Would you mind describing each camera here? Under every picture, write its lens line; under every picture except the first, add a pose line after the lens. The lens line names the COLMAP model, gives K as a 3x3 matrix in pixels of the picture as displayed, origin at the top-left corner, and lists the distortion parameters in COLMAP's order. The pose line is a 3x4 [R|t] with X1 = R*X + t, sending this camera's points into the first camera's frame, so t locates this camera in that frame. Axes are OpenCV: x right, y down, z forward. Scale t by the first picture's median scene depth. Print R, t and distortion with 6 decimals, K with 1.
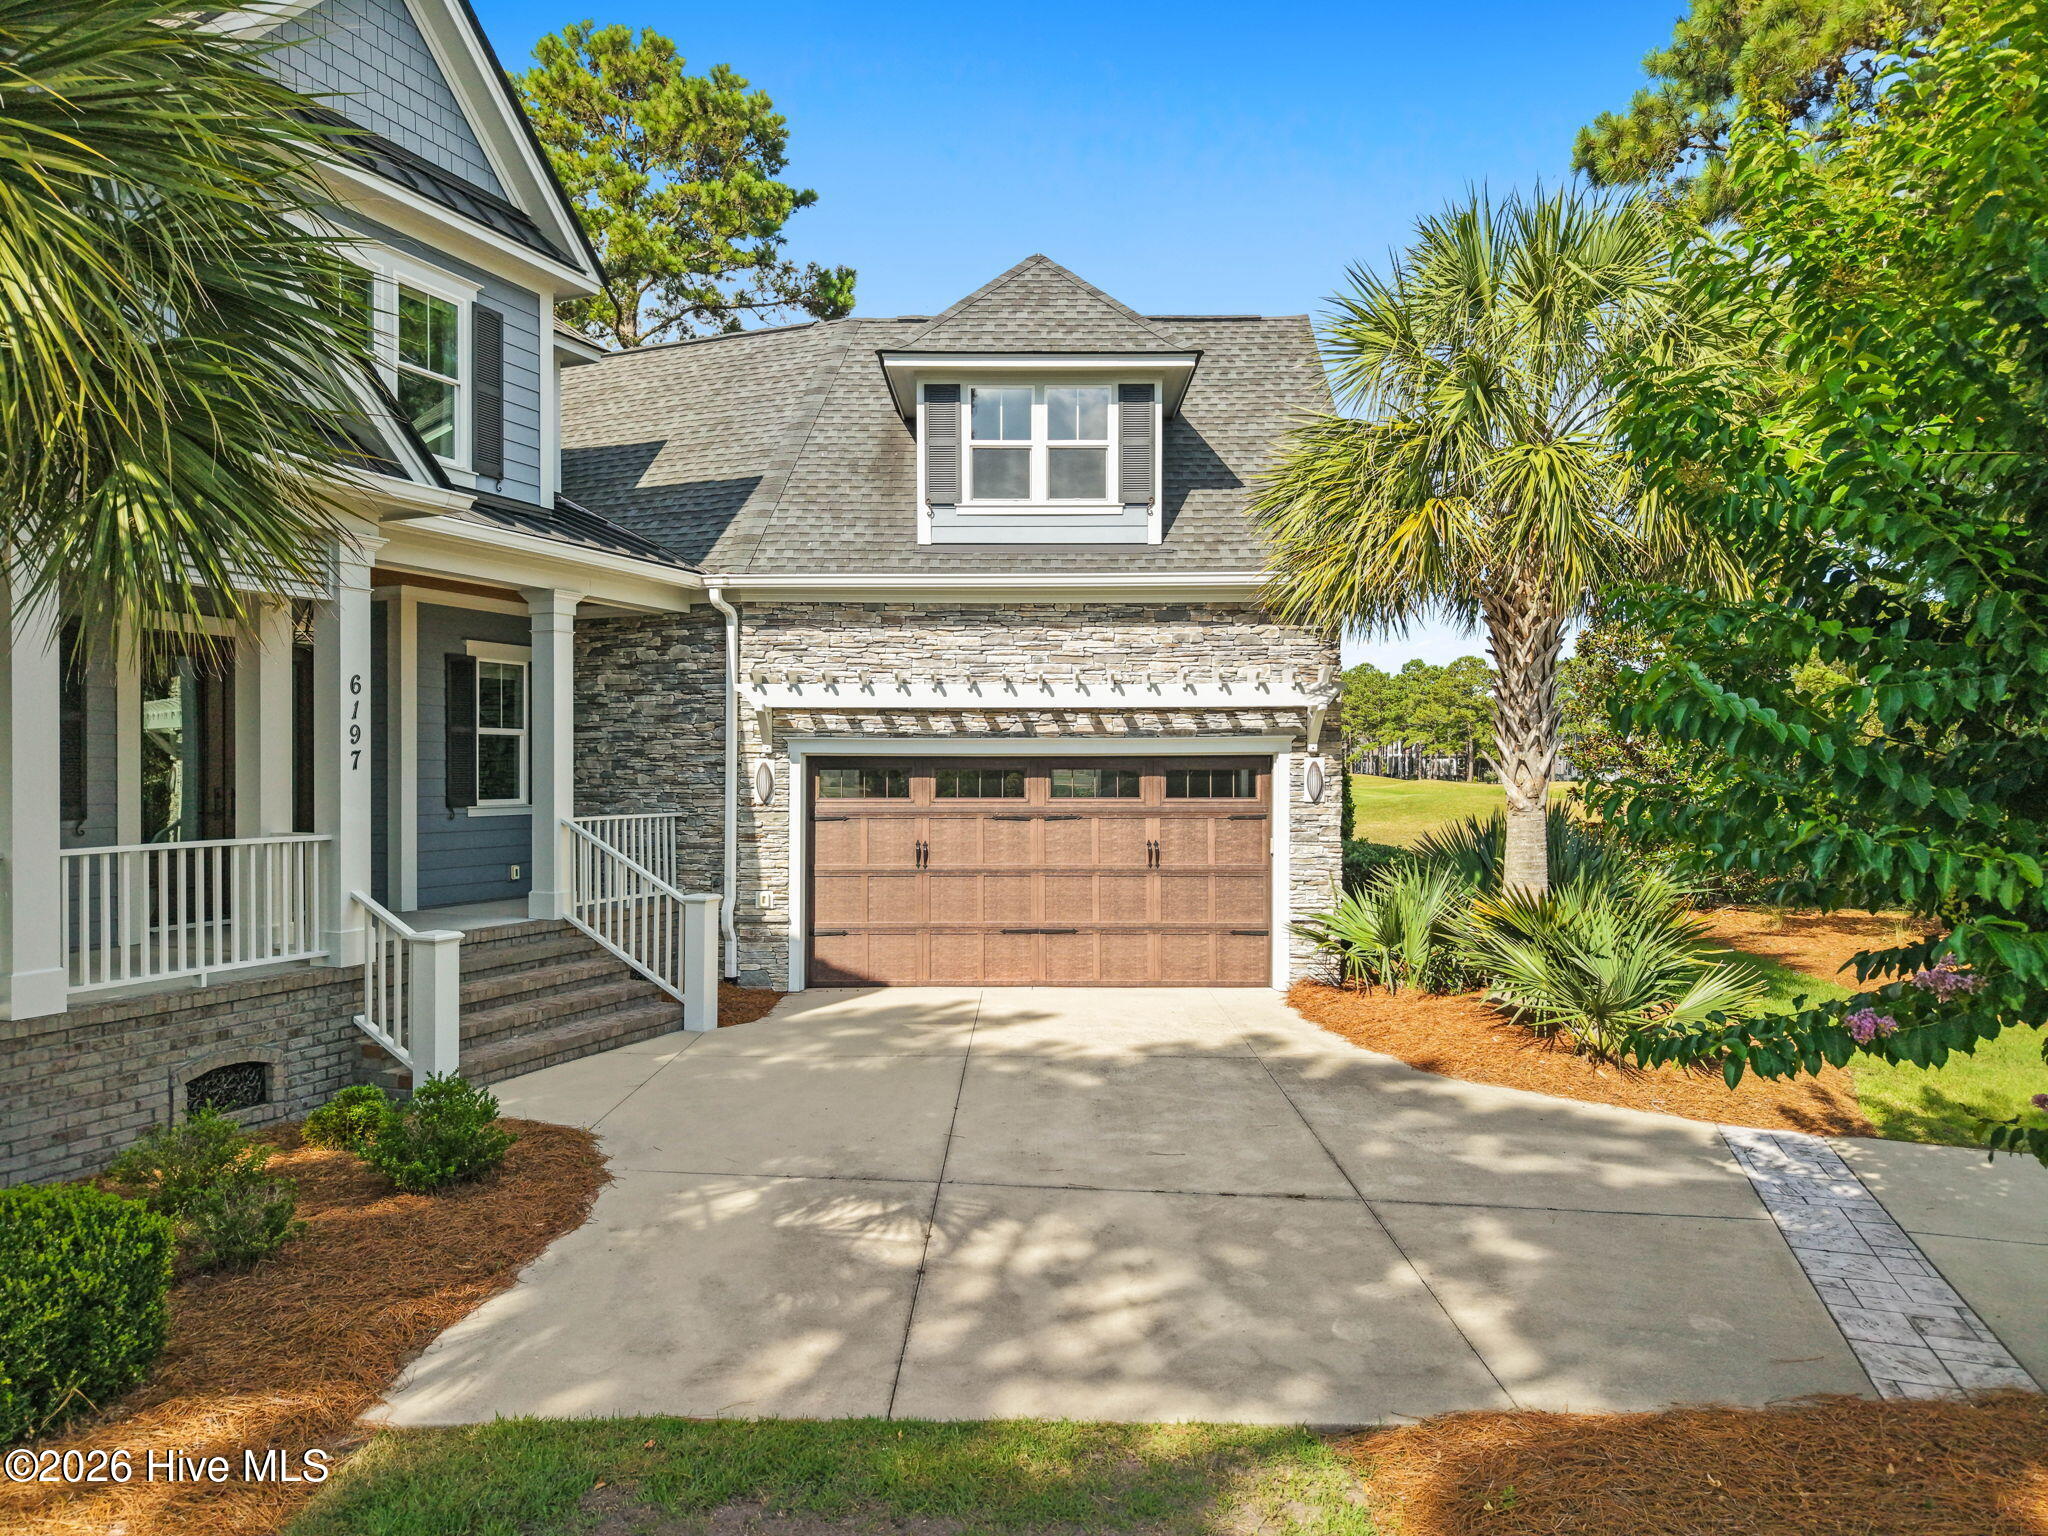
lens RADIAL K [[1369.6, 0, 1022.7], [0, 1369.6, 772.4], [0, 0, 1]] dist [0.068359, -0.124408]
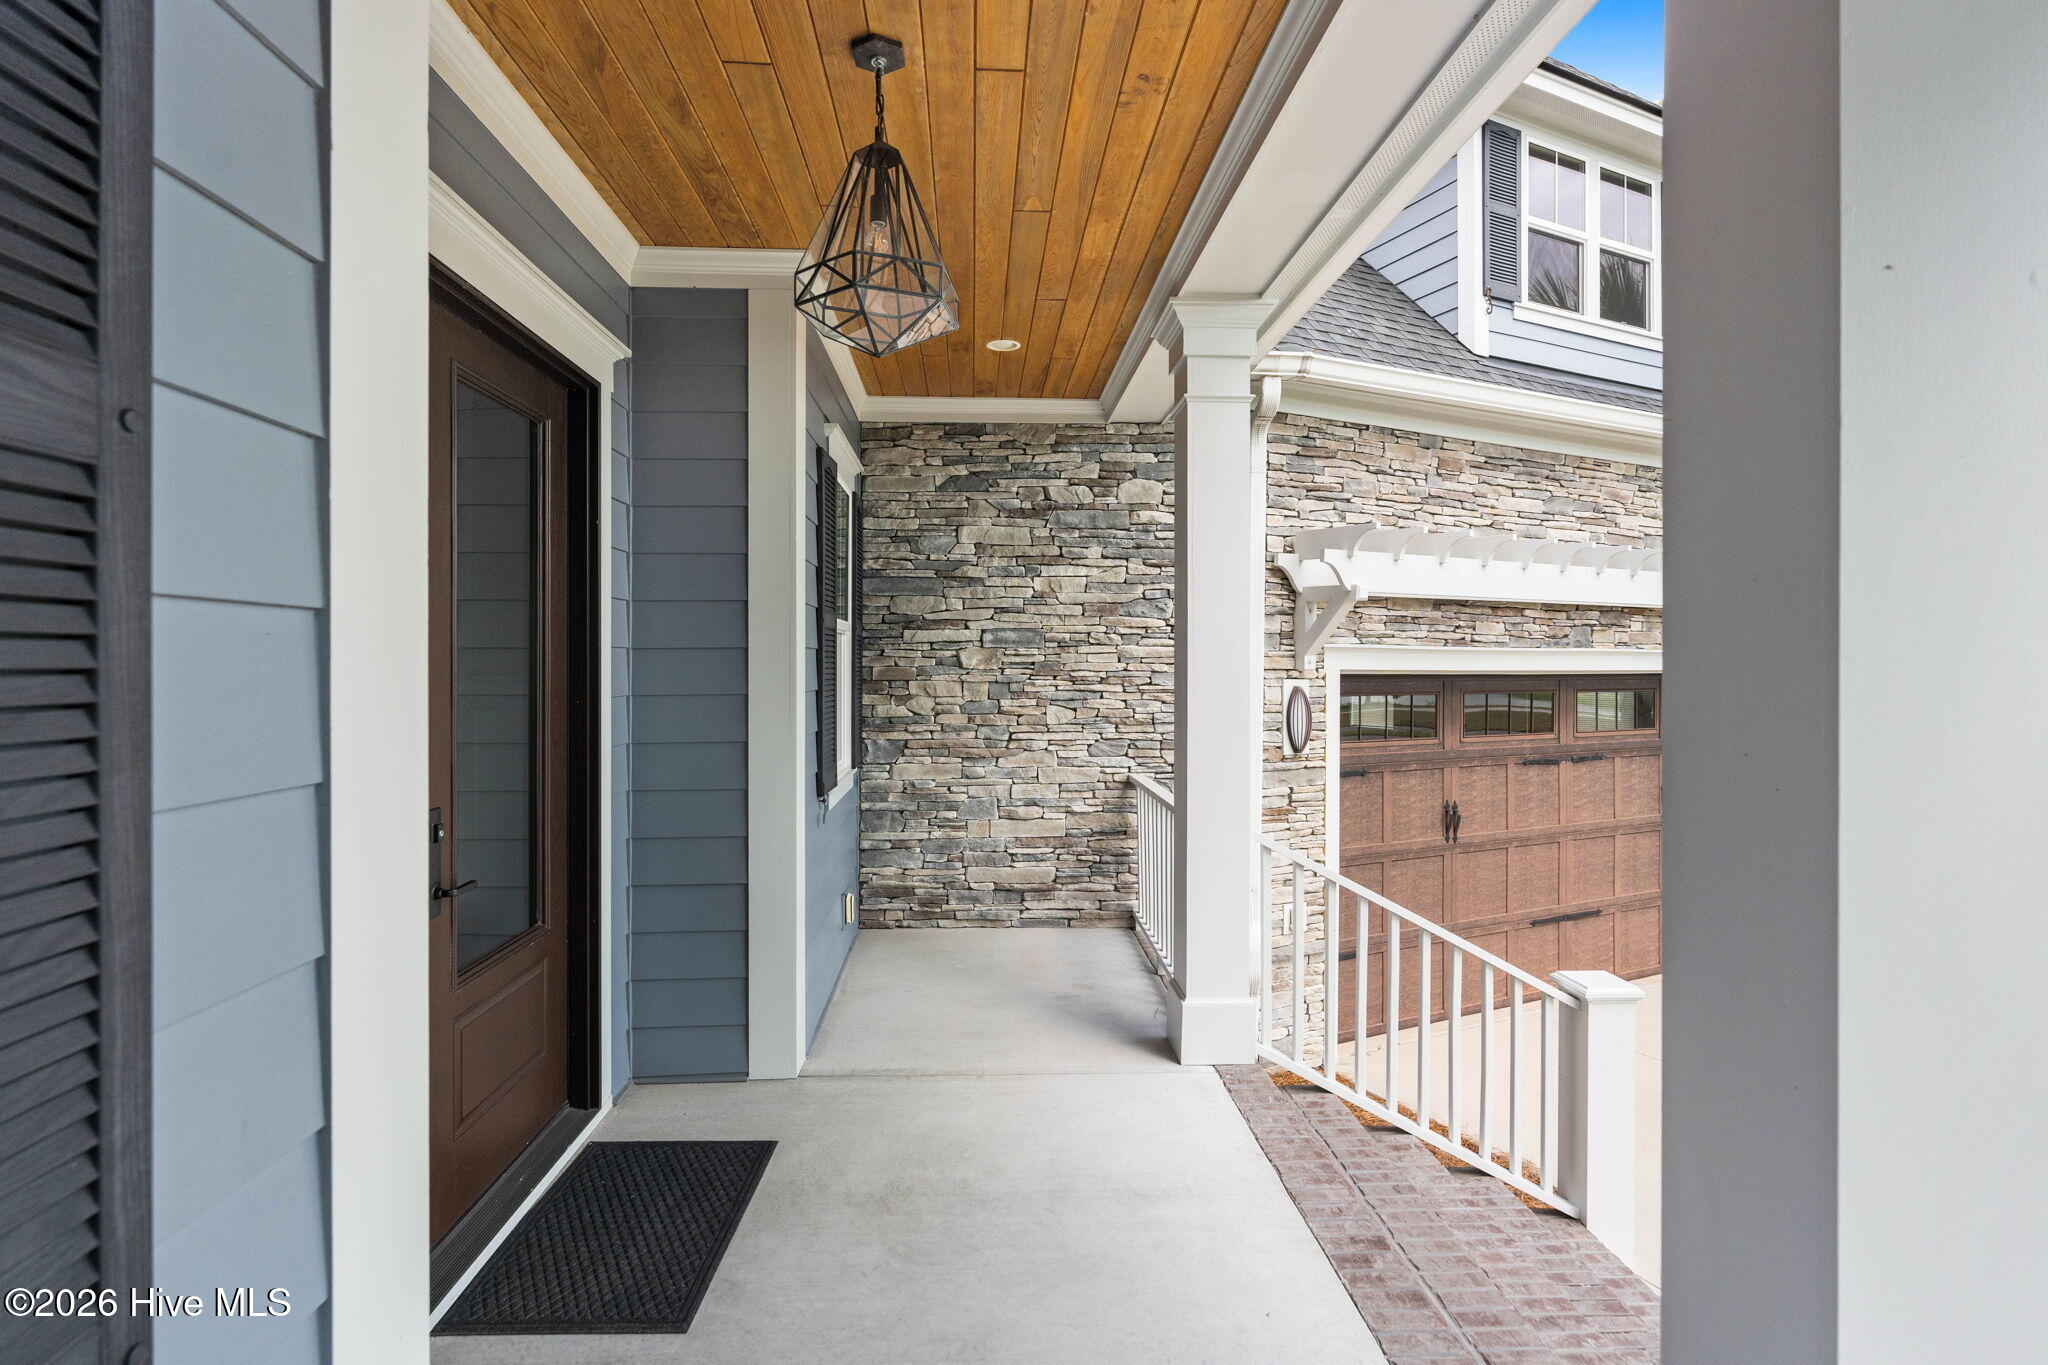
lens RADIAL K [[972.4, 0, 1024.9], [0, 972.4, 666.5], [0, 0, 1]] dist [-0.002827, 0.000870]
pose [[0.903349, 0.002194, 0.428901, -0.473793], [-0.001905, 0.999998, -0.001105, -0.015160], [-0.428902, 0.000181, 0.903351, 0.672449]]
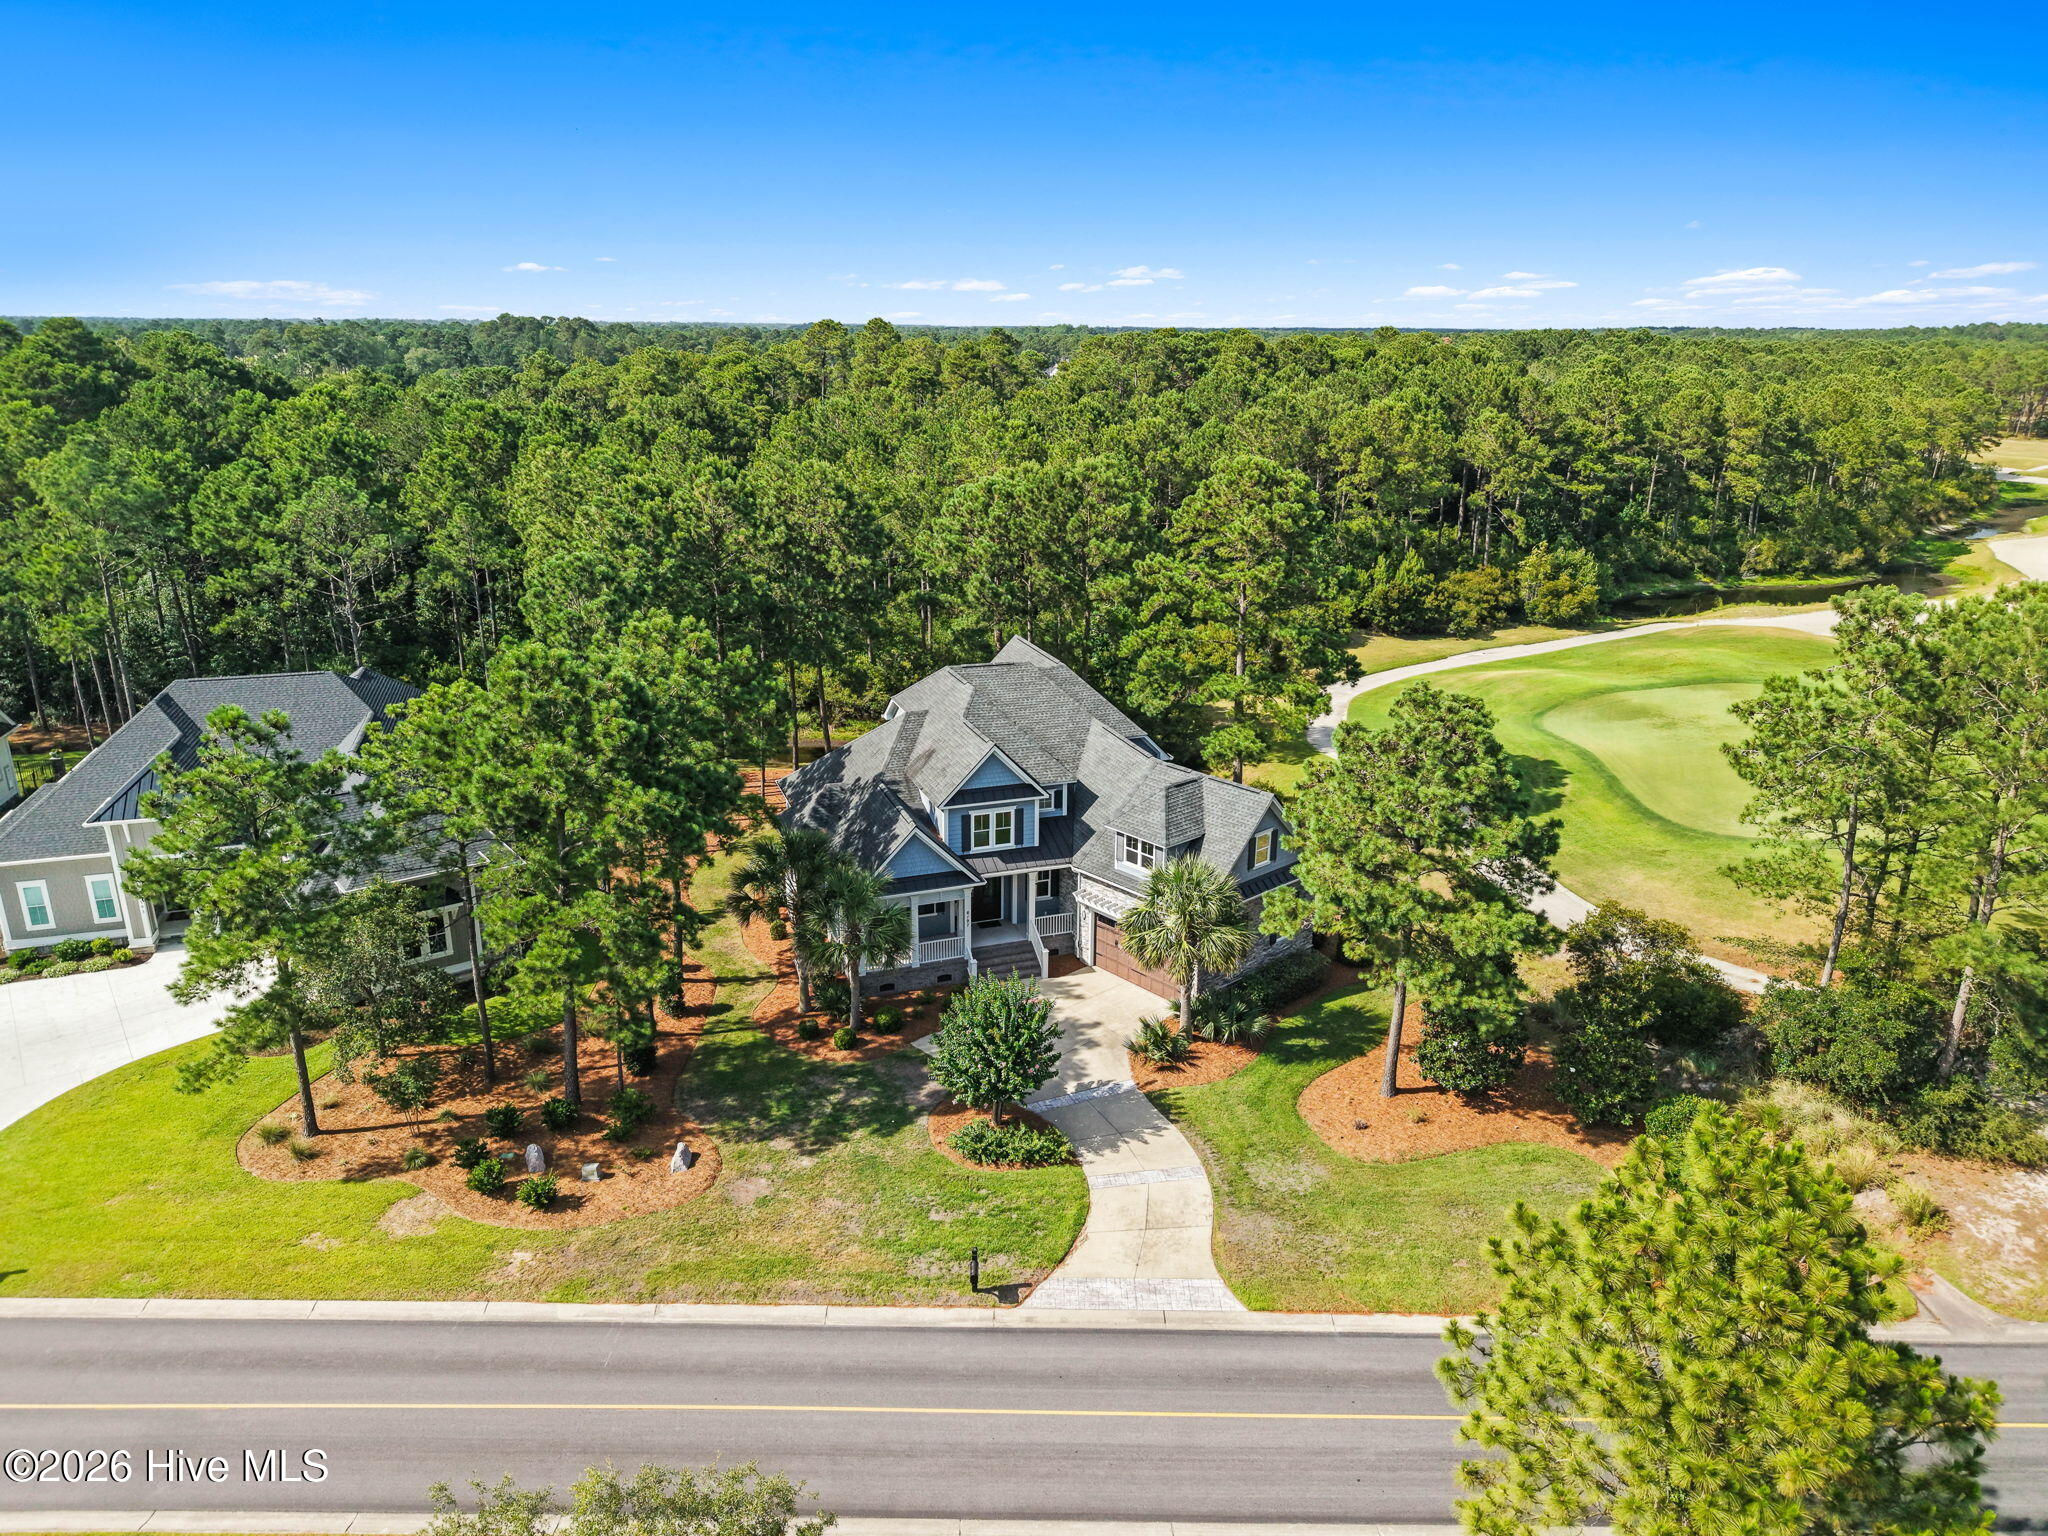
lens RADIAL K [[1362.8, 0, 1030.2], [0, 1362.8, 776.2], [0, 0, 1]] dist [0.044752, -0.055256]
pose [[0.671808, 0.258817, -0.694037, 2.336020], [-0.016725, 0.942031, 0.335109, -1.683608], [0.740536, -0.213522, 0.637193, -1.529847]]
